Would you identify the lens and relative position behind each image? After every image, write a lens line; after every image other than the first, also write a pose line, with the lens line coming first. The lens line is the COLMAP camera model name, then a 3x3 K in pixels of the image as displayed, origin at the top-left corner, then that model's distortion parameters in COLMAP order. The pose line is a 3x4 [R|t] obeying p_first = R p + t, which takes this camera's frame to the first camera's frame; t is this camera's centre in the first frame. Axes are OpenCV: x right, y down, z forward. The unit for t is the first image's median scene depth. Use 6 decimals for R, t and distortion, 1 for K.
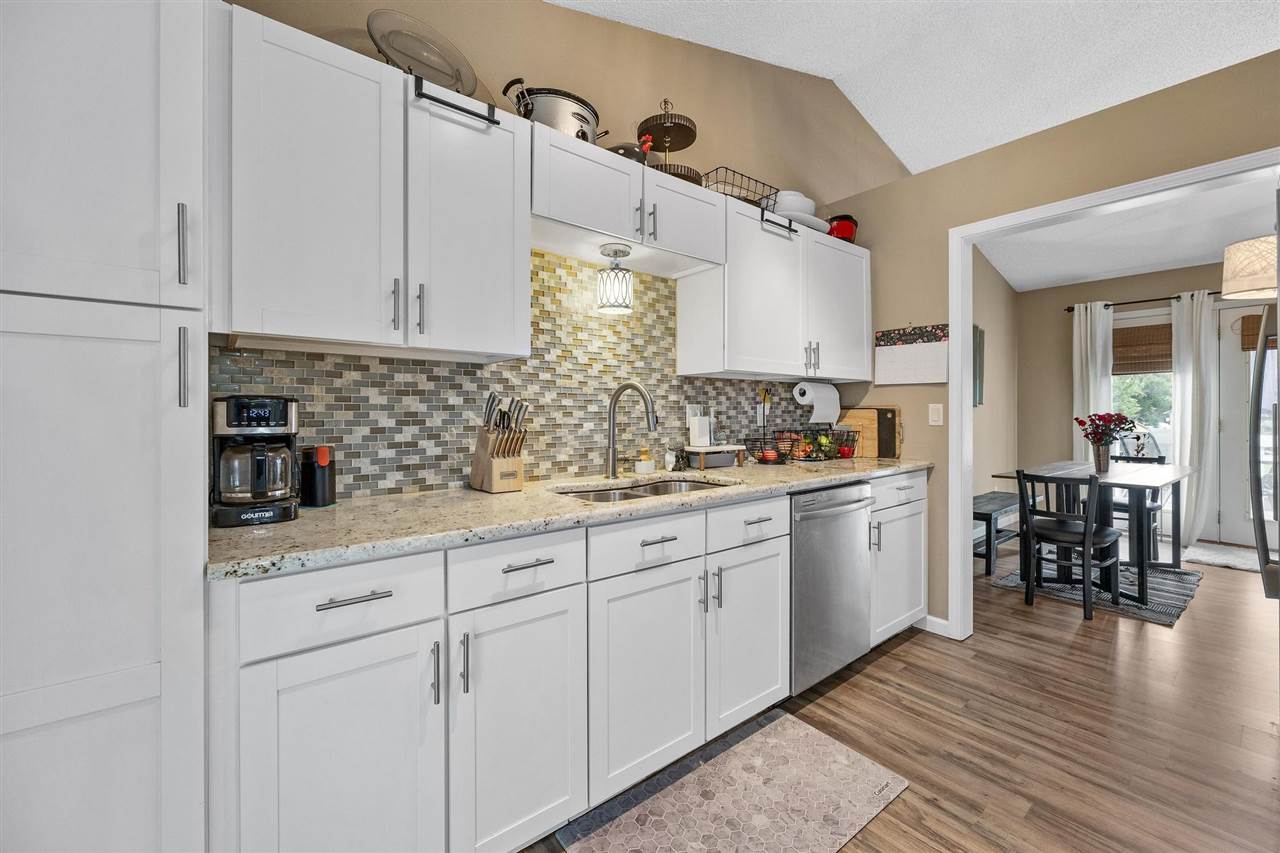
lens RADIAL K [[522.5, 0, 632.9], [0, 522.5, 419.8], [0, 0, 1]] dist [-0.004288, -0.000780]
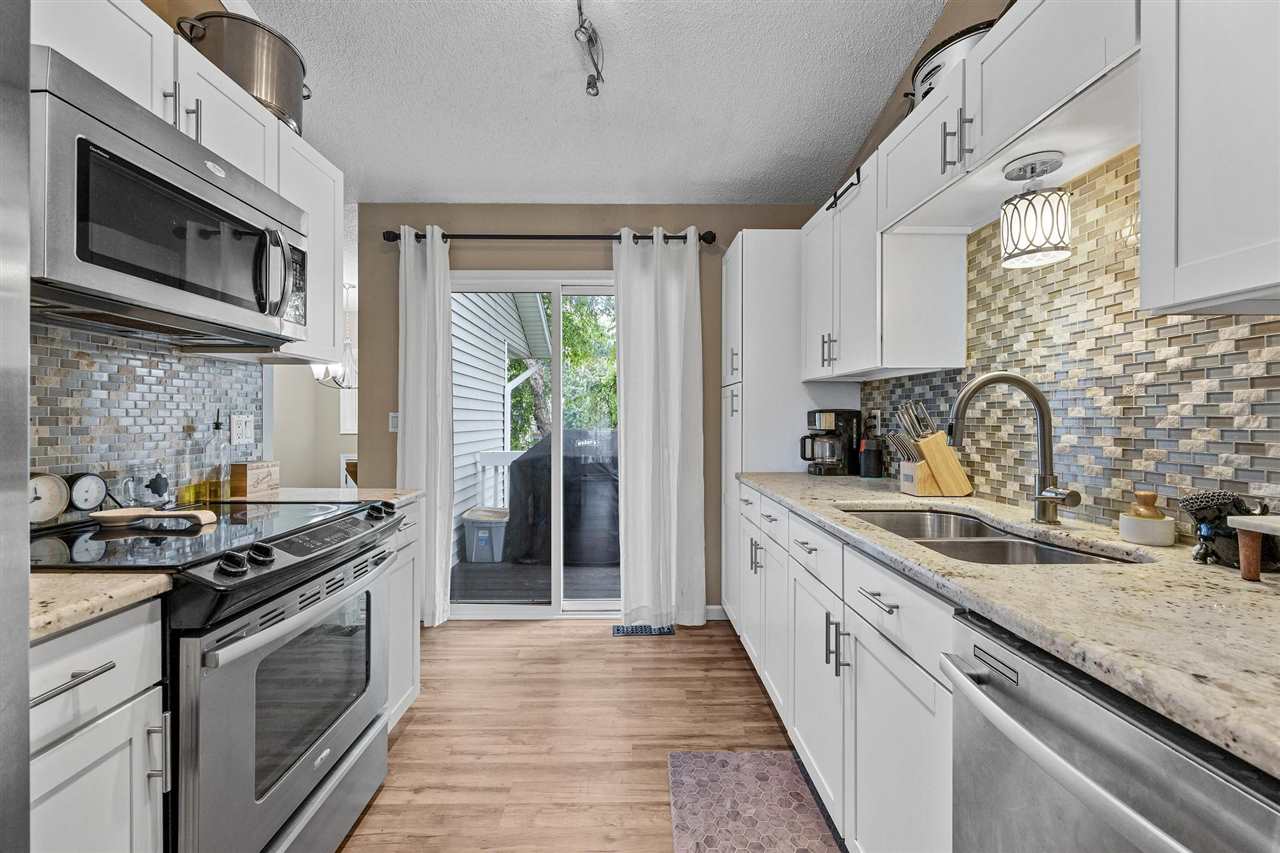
lens RADIAL K [[522.5, 0, 635.7], [0, 522.5, 416.1], [0, 0, 1]] dist [-0.004288, -0.000780]
pose [[-0.609340, 0.002986, -0.792904, 0.502117], [-0.002425, 0.999981, 0.005630, -0.012967], [0.792905, 0.005353, -0.609321, 0.652415]]
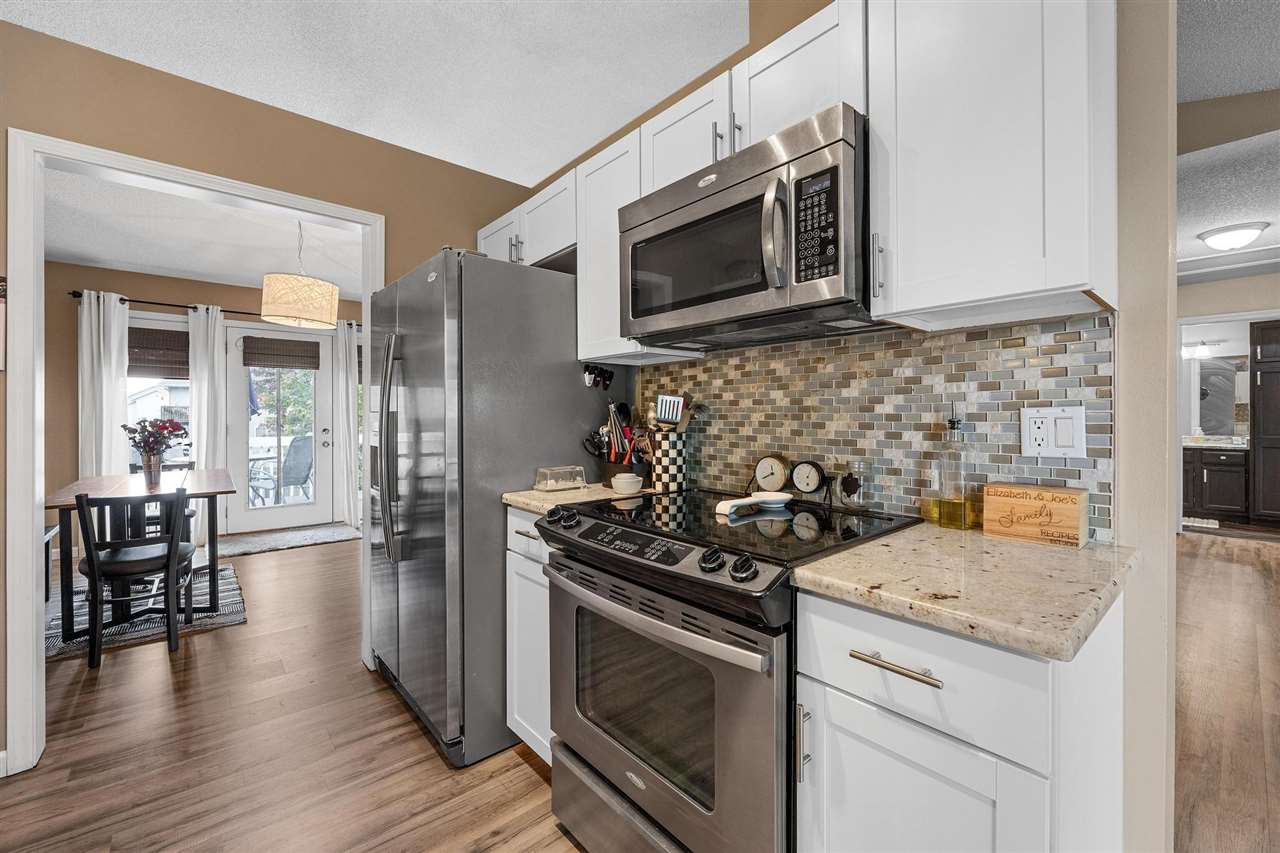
lens RADIAL K [[522.5, 0, 637.1], [0, 522.5, 418.5], [0, 0, 1]] dist [-0.004288, -0.000780]
pose [[-0.038464, 0.001076, 0.999259, -0.043685], [0.010426, 0.999945, -0.000675, -0.005453], [-0.999206, 0.010392, -0.038474, 0.227071]]
